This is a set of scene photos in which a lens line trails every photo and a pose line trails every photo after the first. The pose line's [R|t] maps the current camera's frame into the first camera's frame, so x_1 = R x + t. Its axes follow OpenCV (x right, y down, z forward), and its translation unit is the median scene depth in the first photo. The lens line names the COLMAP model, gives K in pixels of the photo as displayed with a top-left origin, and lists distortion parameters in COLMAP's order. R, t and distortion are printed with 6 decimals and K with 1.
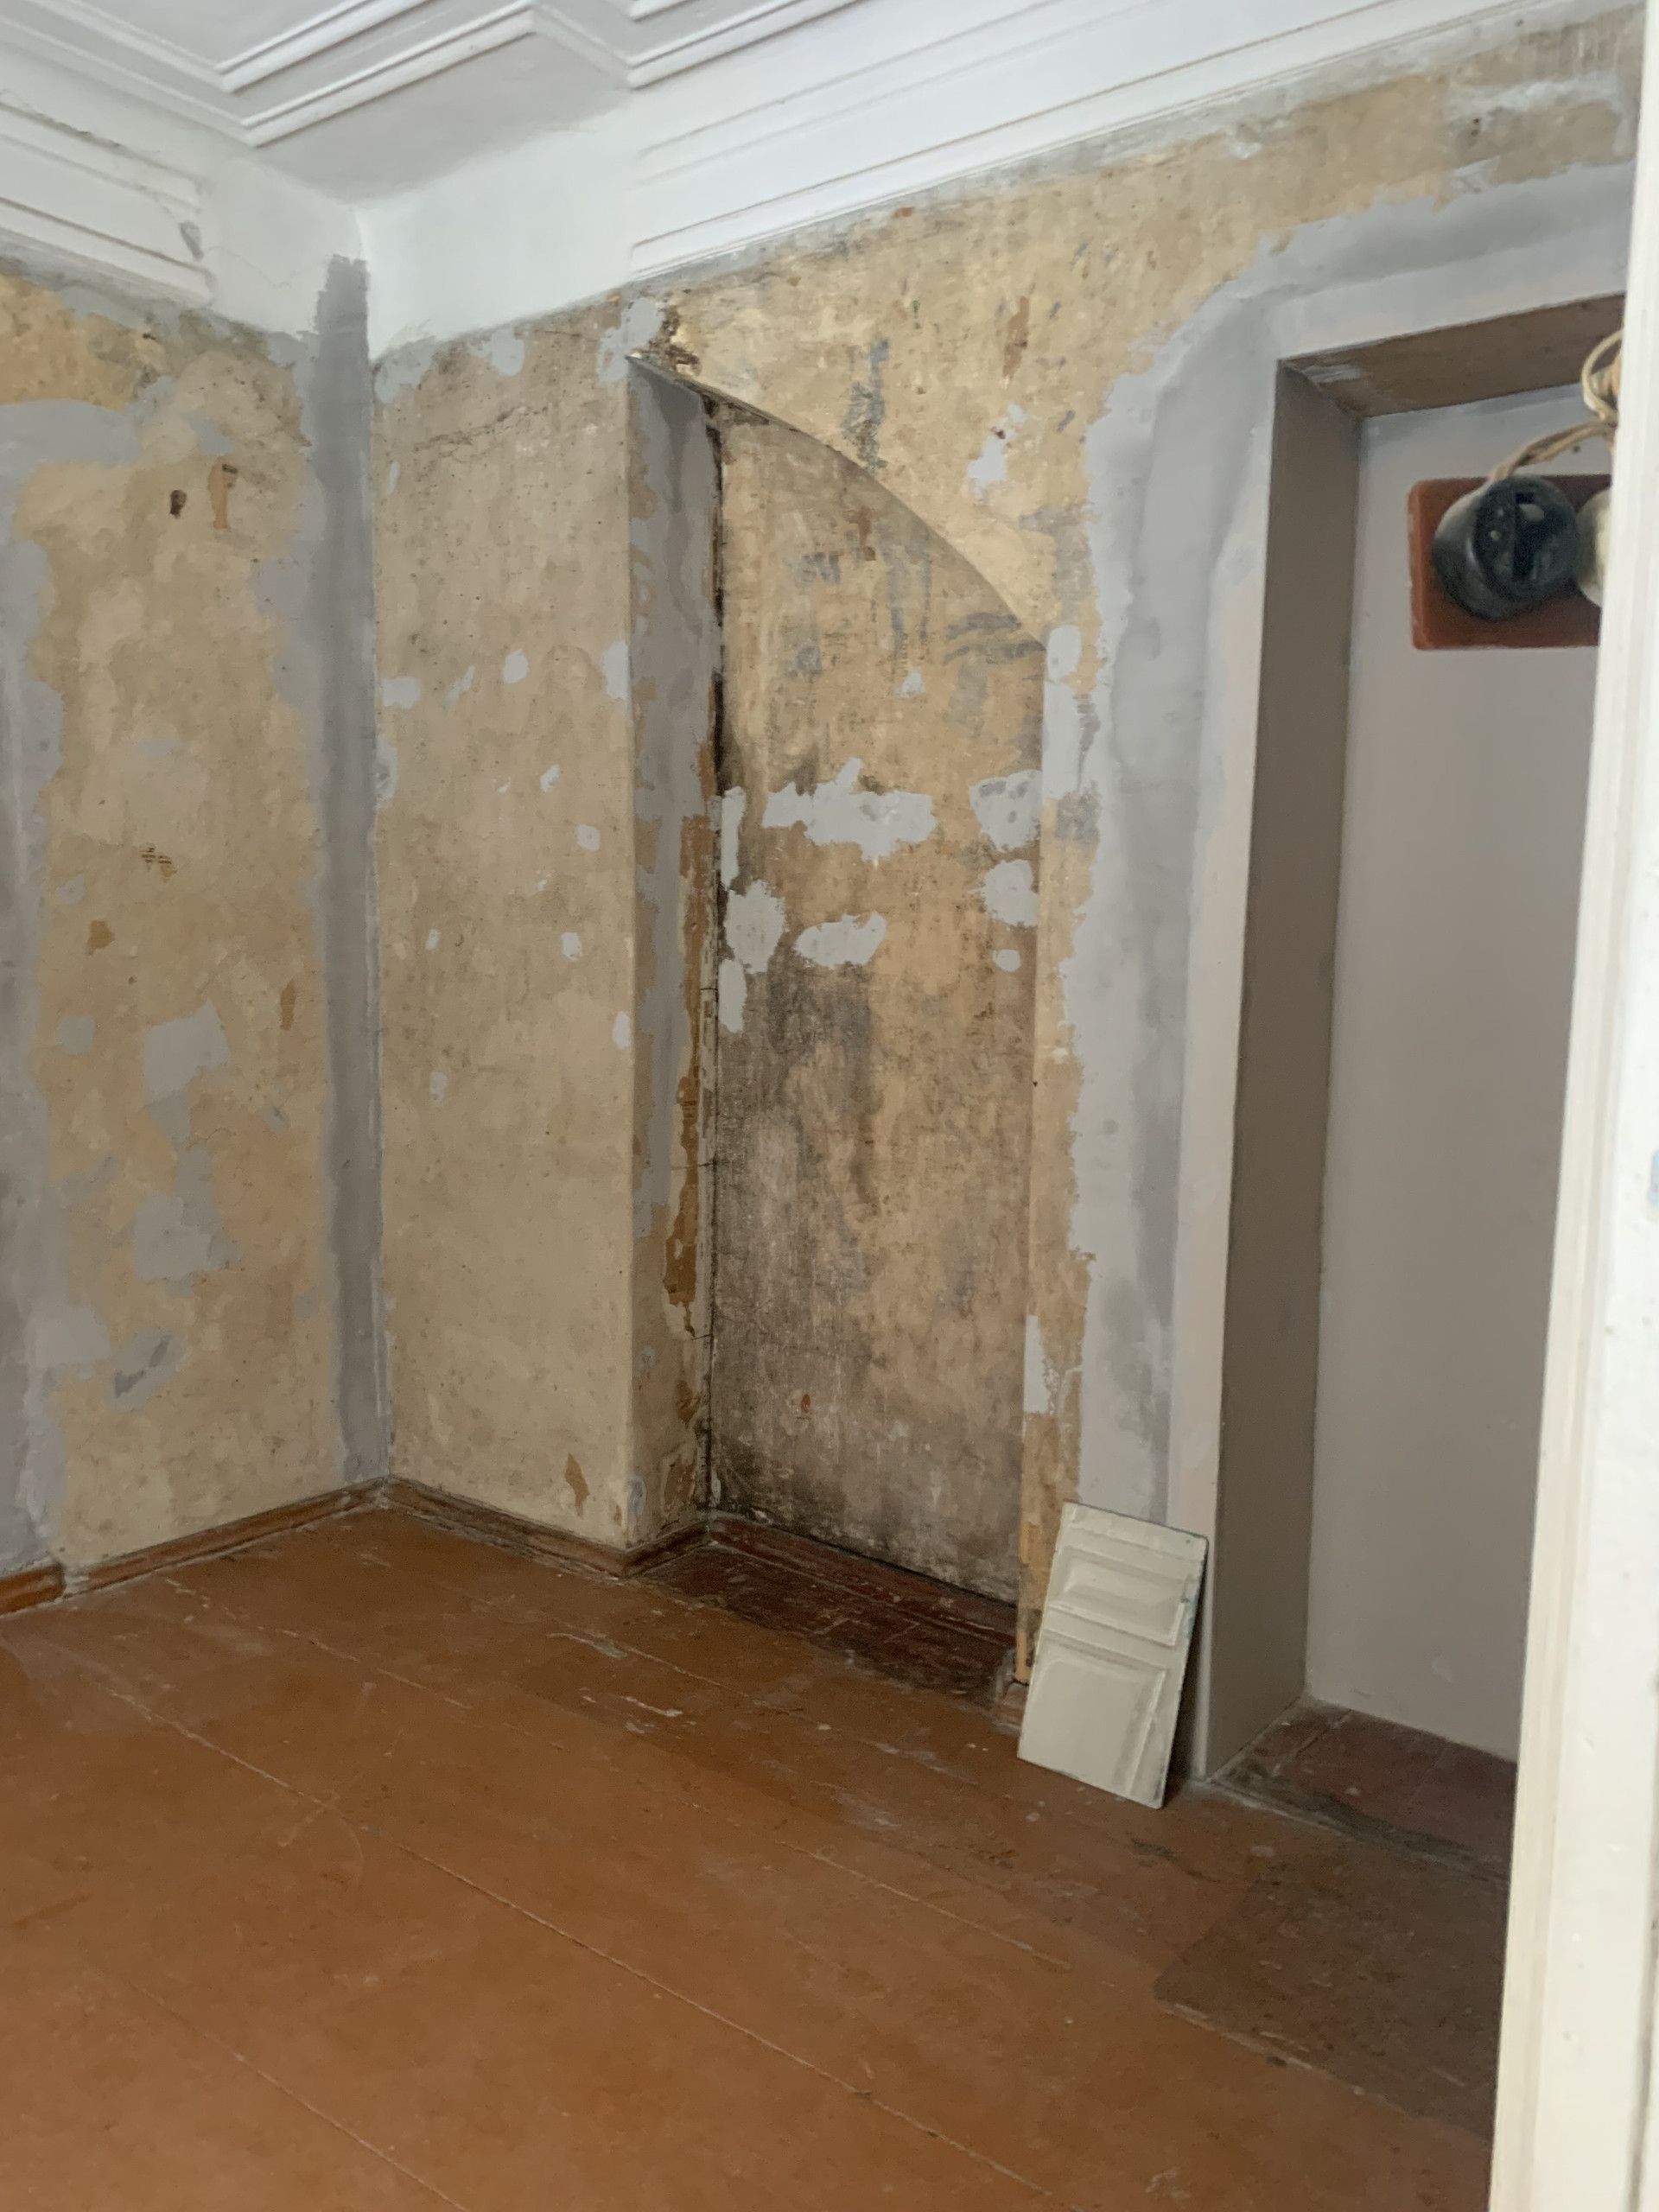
lens RADIAL K [[1690.9, 0, 829.5], [0, 1690.9, 1106.0], [0, 0, 1]] dist [0.133067, -0.195770]
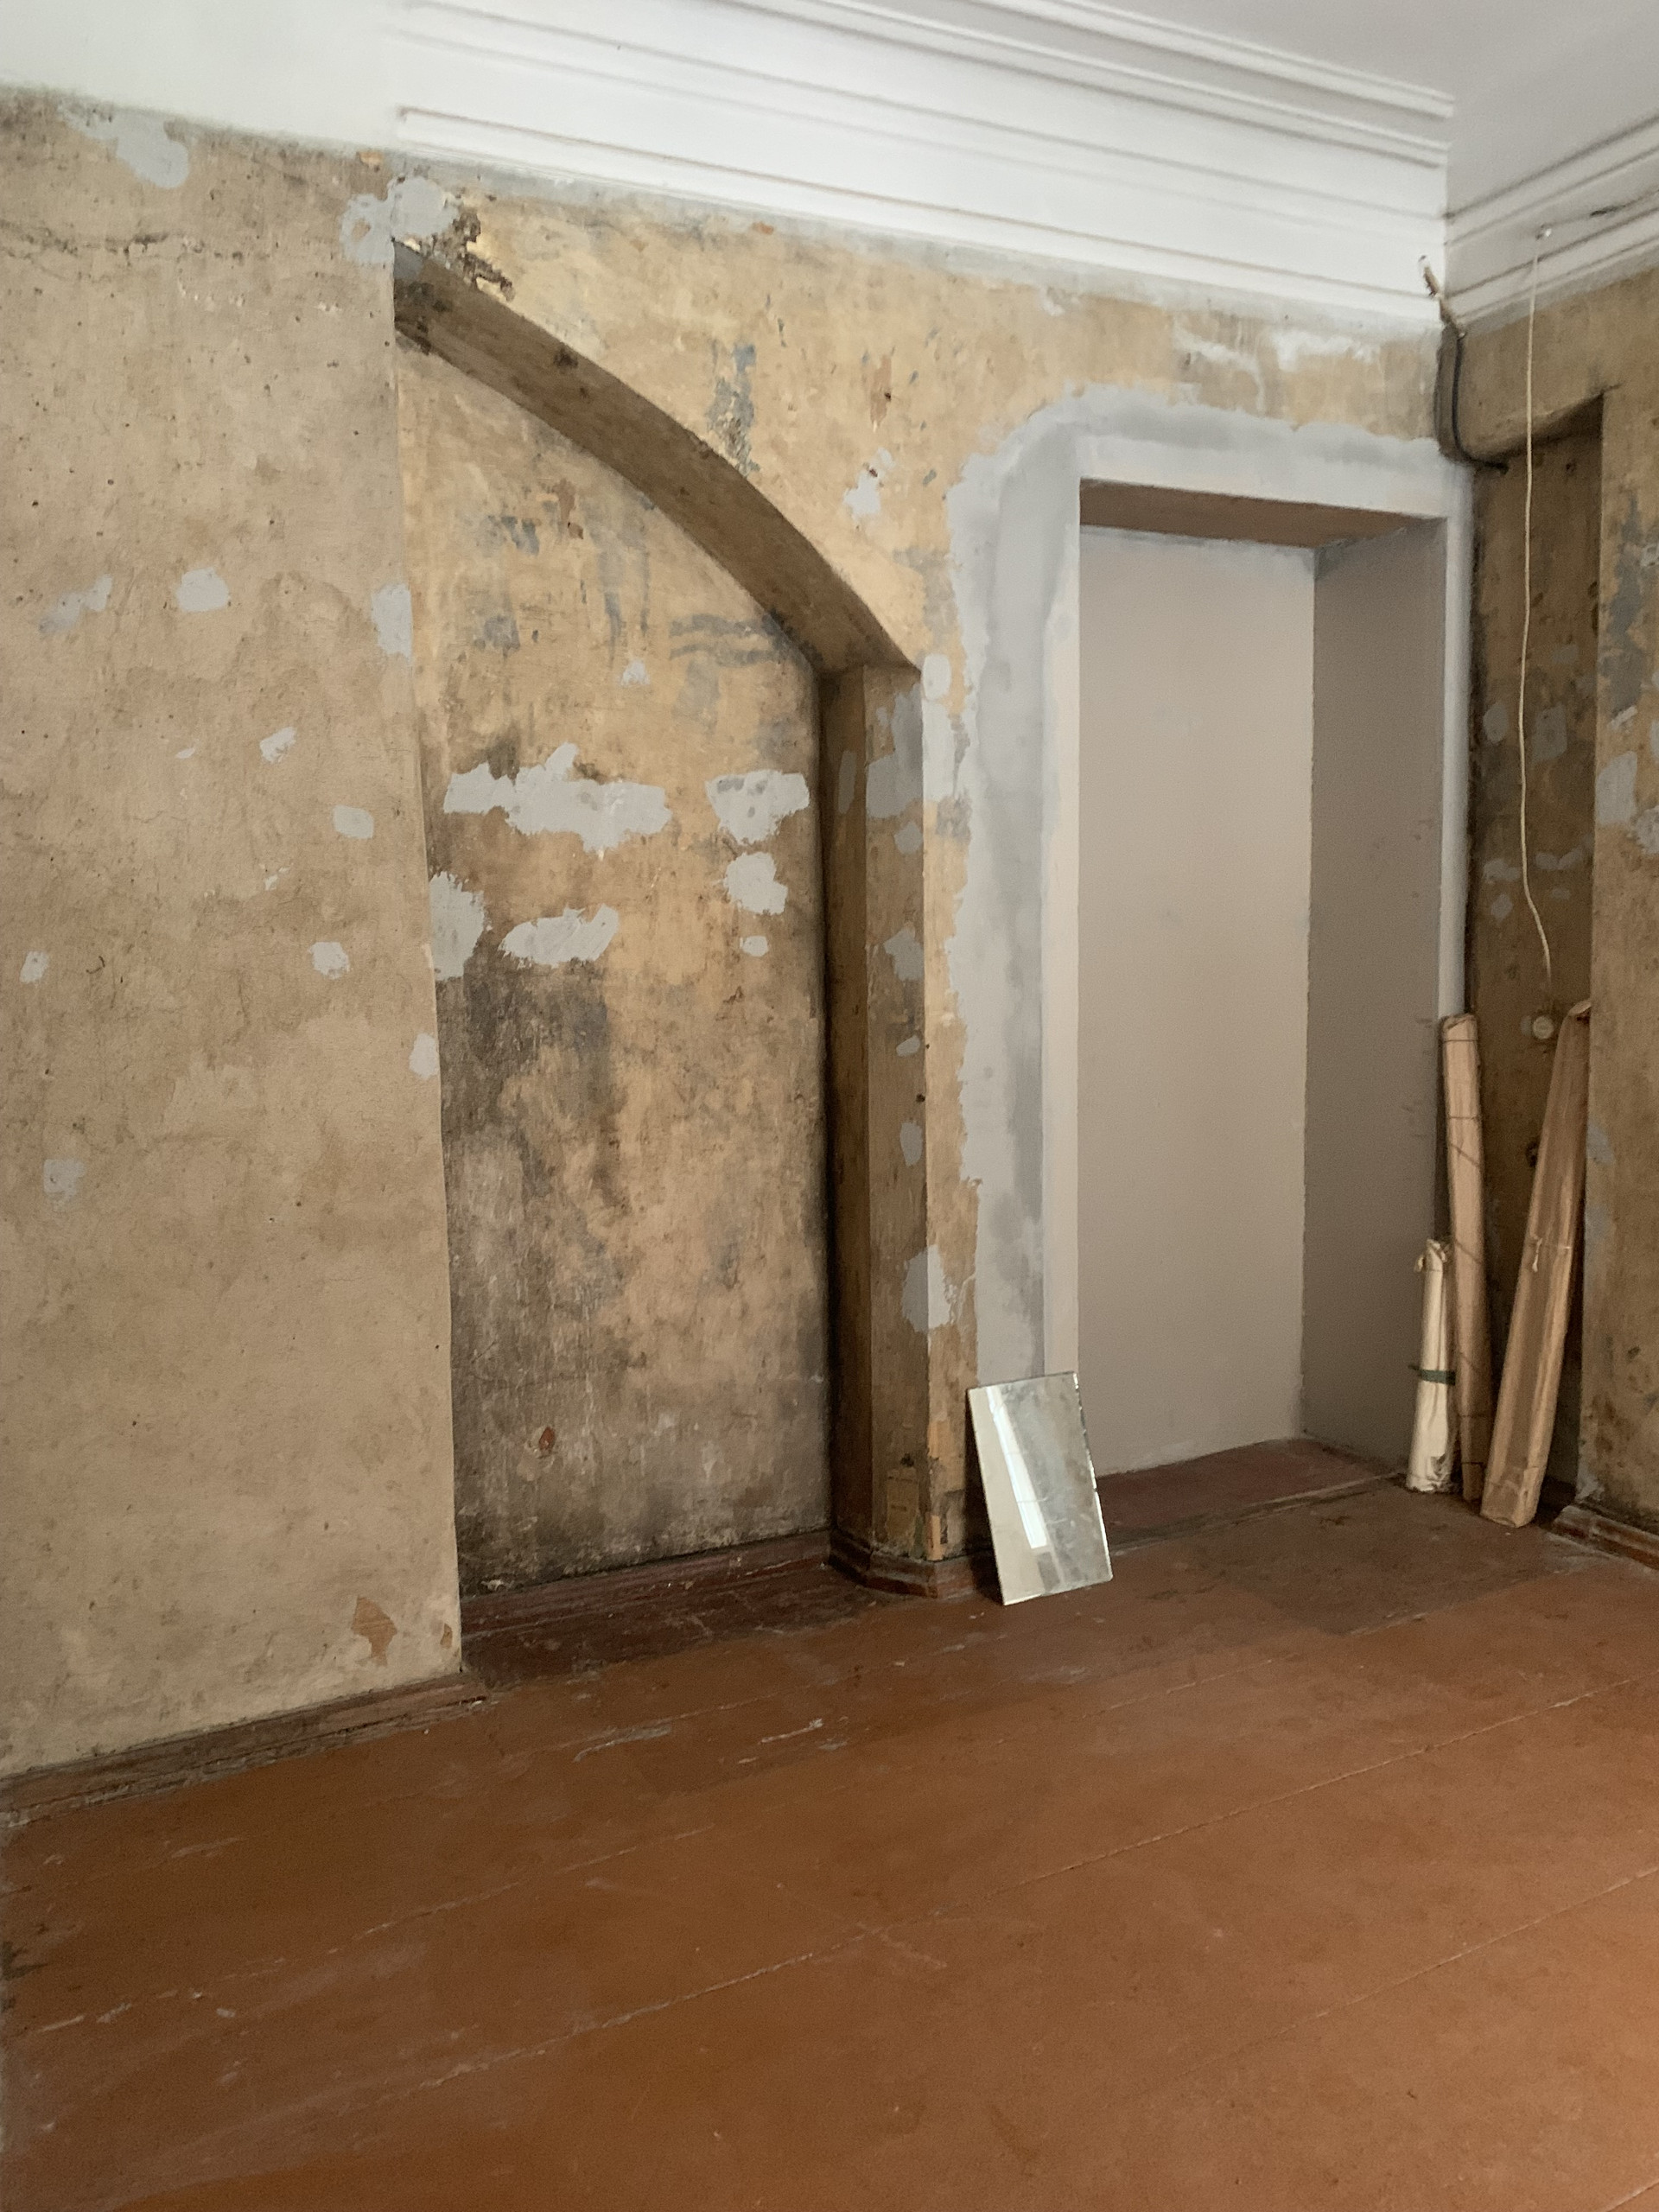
lens RADIAL K [[1690.9, 0, 829.5], [0, 1690.9, 1106.0], [0, 0, 1]] dist [0.133067, -0.195770]
pose [[0.424183, -0.134302, 0.895562, -0.819375], [0.127235, 0.987970, 0.087895, -0.071430], [-0.896594, 0.076663, 0.436168, 0.480440]]
